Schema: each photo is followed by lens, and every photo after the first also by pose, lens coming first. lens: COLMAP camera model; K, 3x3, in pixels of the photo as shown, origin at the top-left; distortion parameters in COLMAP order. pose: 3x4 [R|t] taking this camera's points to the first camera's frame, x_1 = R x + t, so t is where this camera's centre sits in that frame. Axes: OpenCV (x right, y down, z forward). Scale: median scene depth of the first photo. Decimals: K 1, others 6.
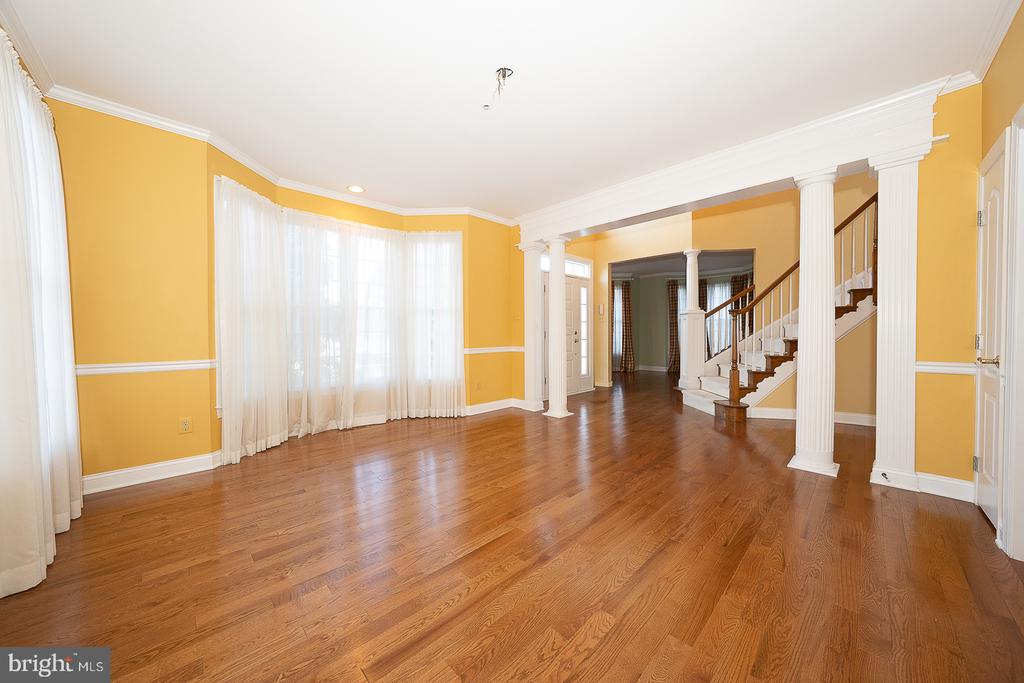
lens RADIAL K [[353.0, 0, 512.7], [0, 353.0, 339.7], [0, 0, 1]] dist [-0.012058, 0.000669]
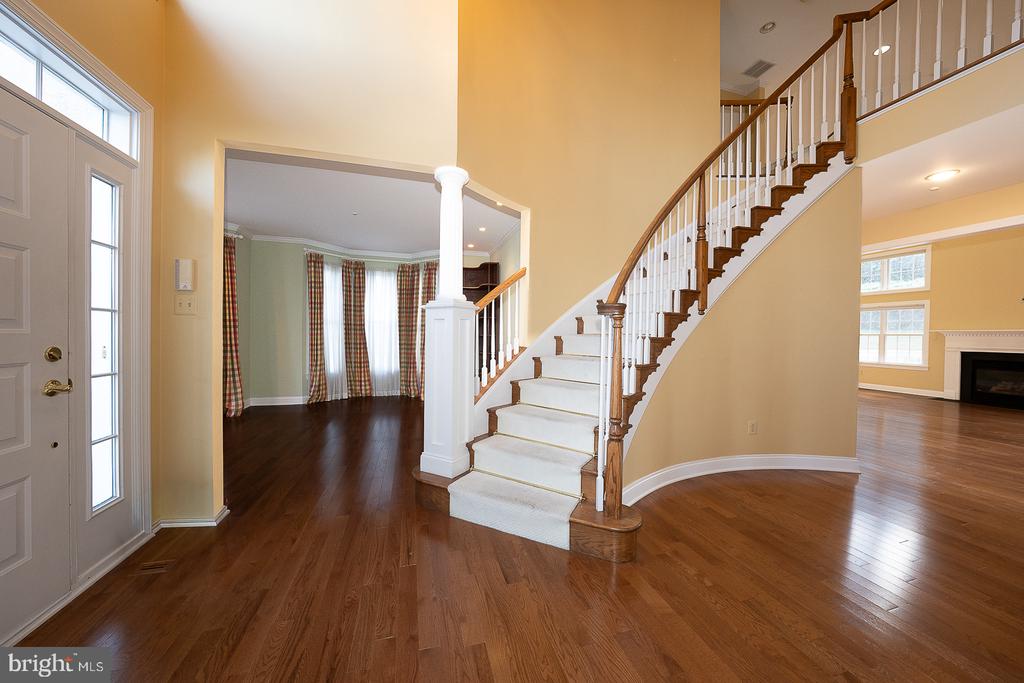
lens RADIAL K [[353.0, 0, 511.5], [0, 353.0, 335.9], [0, 0, 1]] dist [-0.012058, 0.000669]
pose [[0.479315, 0.007421, 0.877612, 0.116892], [0.004605, 0.999929, -0.010970, -0.025790], [-0.877631, 0.009300, 0.479247, 0.595191]]
